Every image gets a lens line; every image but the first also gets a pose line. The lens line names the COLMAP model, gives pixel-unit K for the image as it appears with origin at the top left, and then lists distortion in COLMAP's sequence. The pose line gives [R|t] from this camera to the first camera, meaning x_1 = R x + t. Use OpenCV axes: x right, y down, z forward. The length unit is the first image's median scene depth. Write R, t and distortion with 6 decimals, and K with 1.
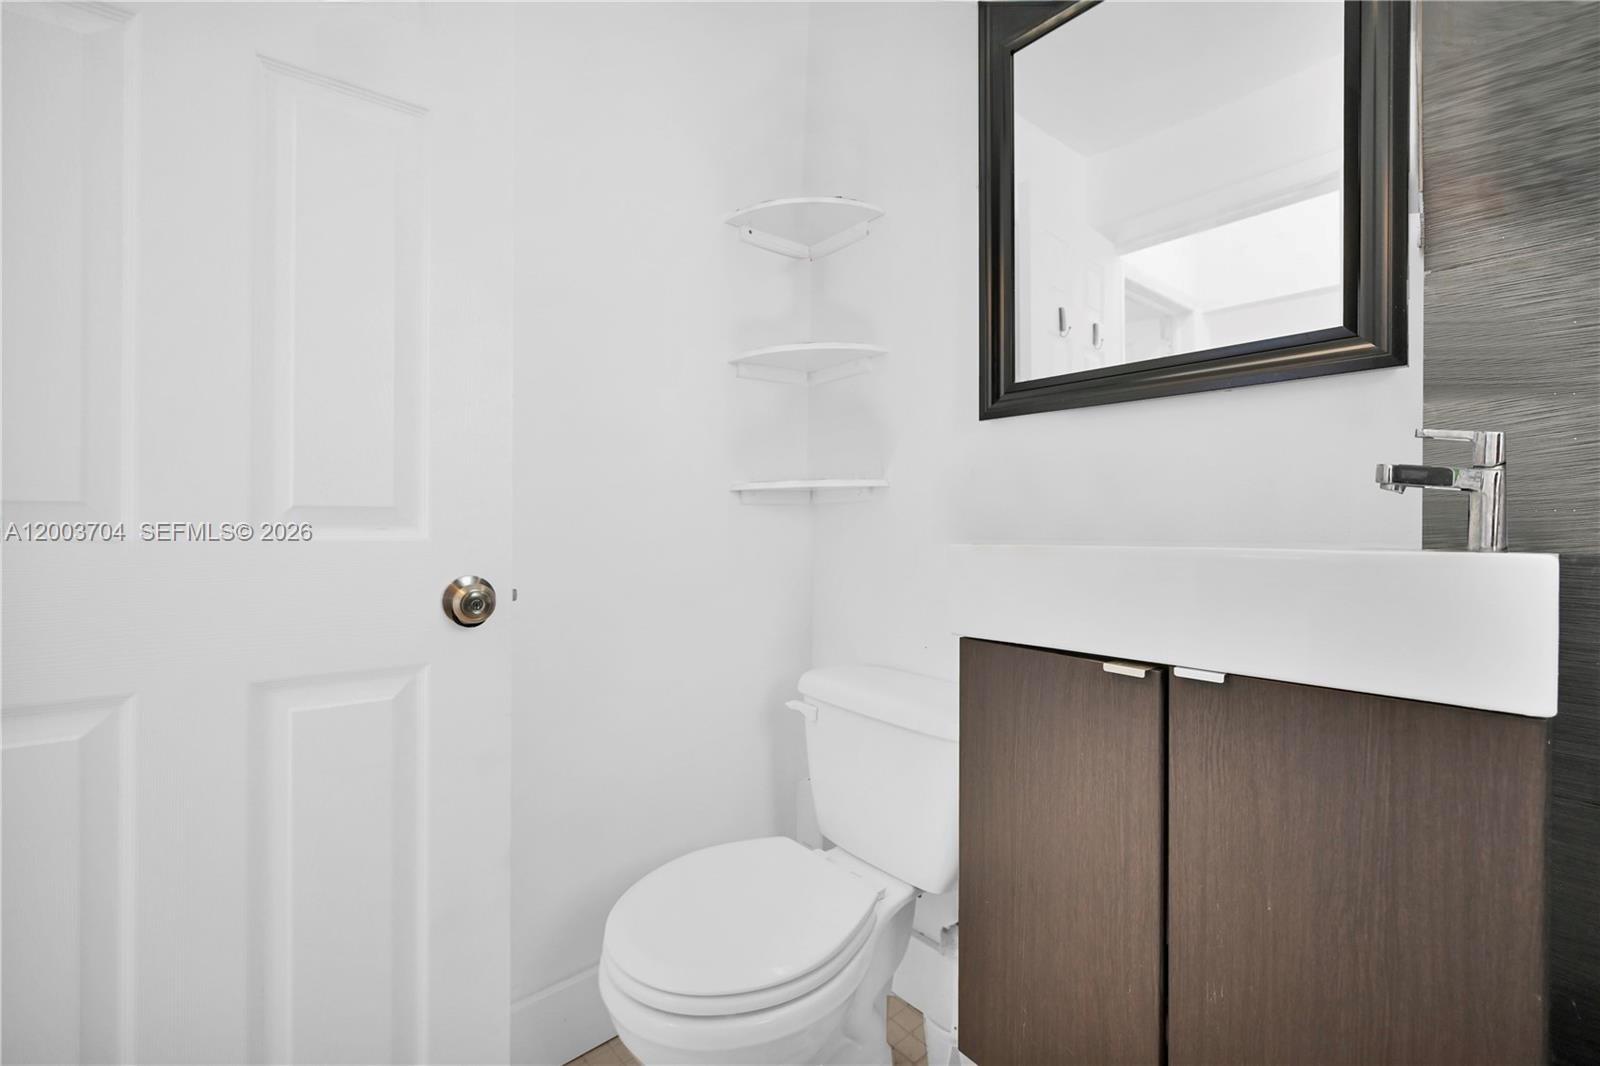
lens RADIAL K [[648.0, 0, 798.9], [0, 648.0, 529.4], [0, 0, 1]] dist [0.001511, 0.000049]
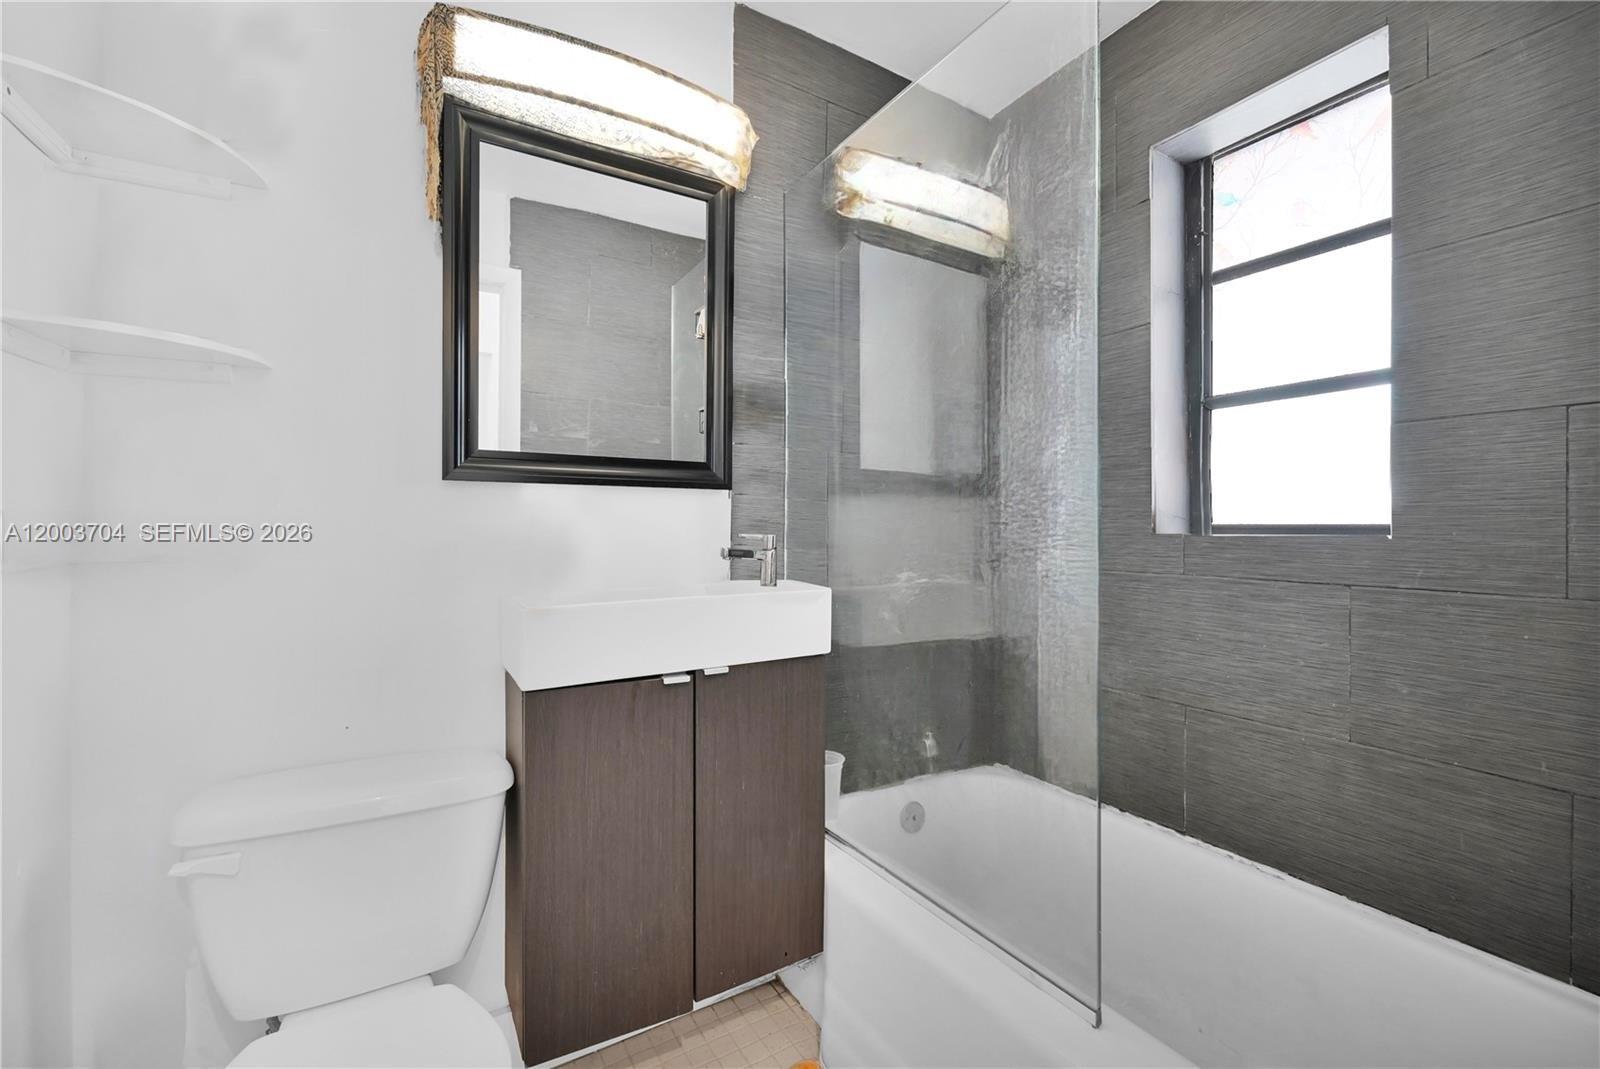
lens RADIAL K [[666.8, 0, 800.0], [0, 666.8, 534.5], [0, 0, 1]] dist [0.000373, 0.000119]
pose [[0.186996, 0.013776, 0.982264, -0.966293], [0.012827, 0.999782, -0.016464, -0.093006], [-0.982277, 0.015679, 0.186778, 0.406498]]
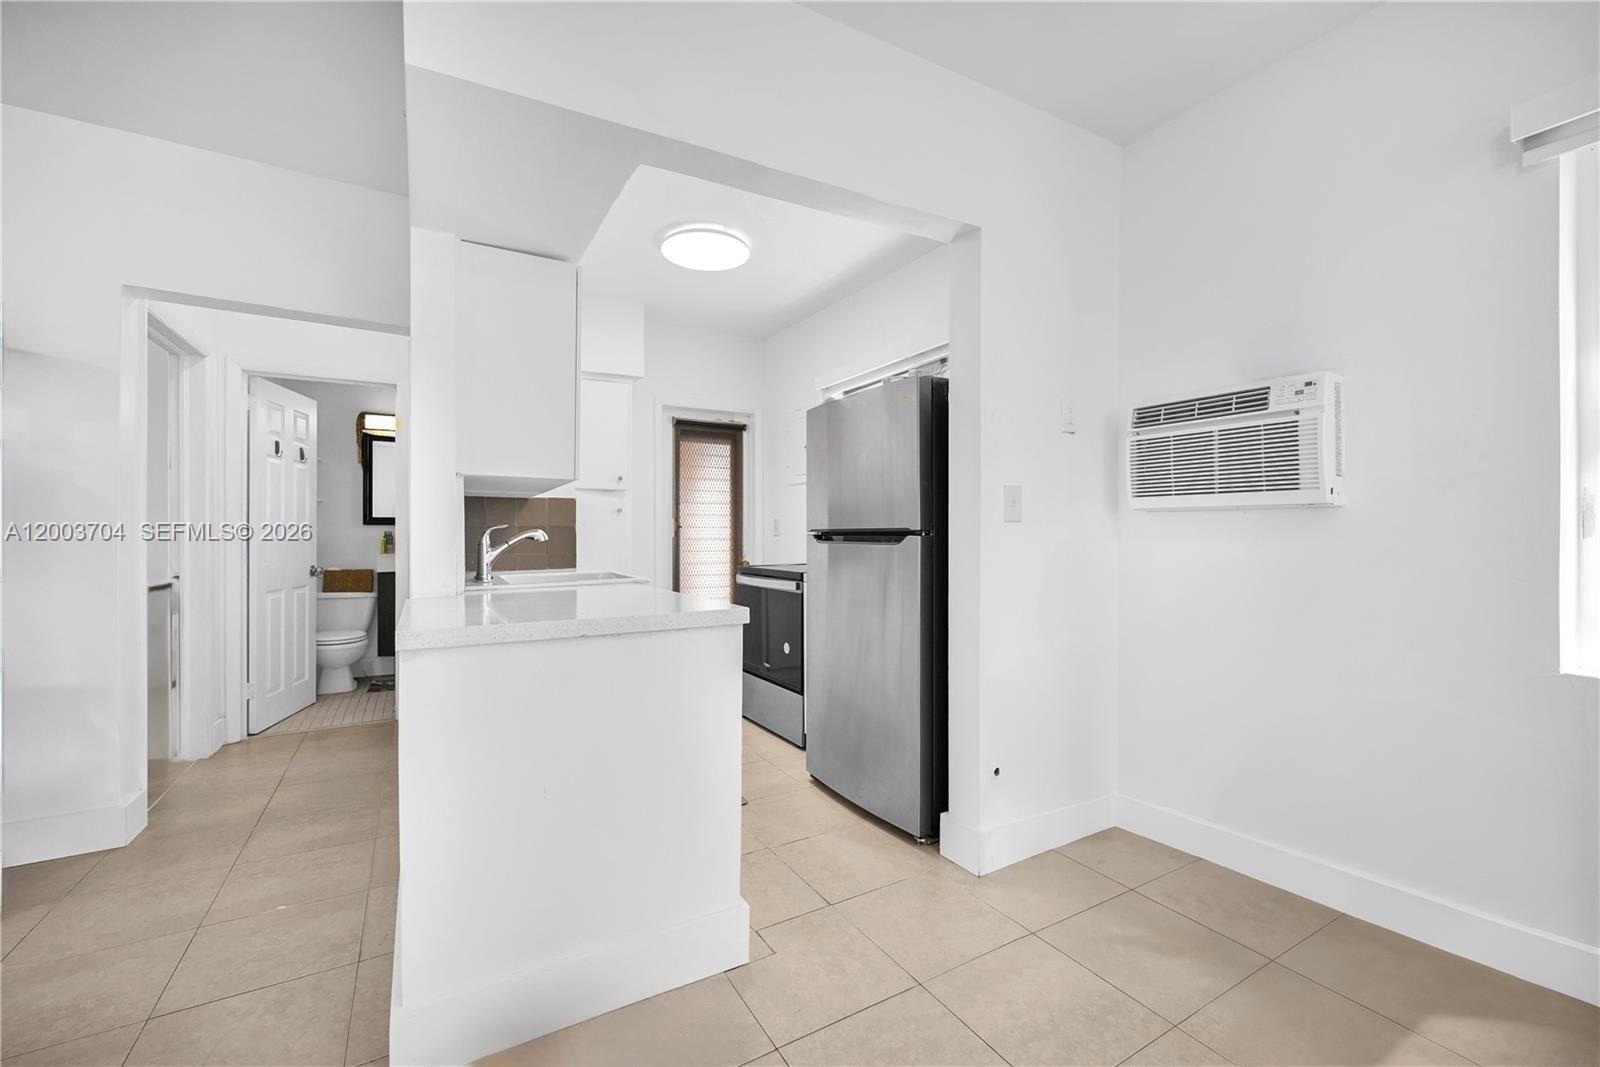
lens RADIAL K [[653.1, 0, 800.0], [0, 653.1, 533.5], [0, 0, 1]] dist [-0.001489, -0.000244]
pose [[0.204620, 0.011933, 0.978769, -4.987752], [0.014157, 0.999785, -0.015149, -0.017356], [-0.978739, 0.016956, 0.204407, -3.997558]]
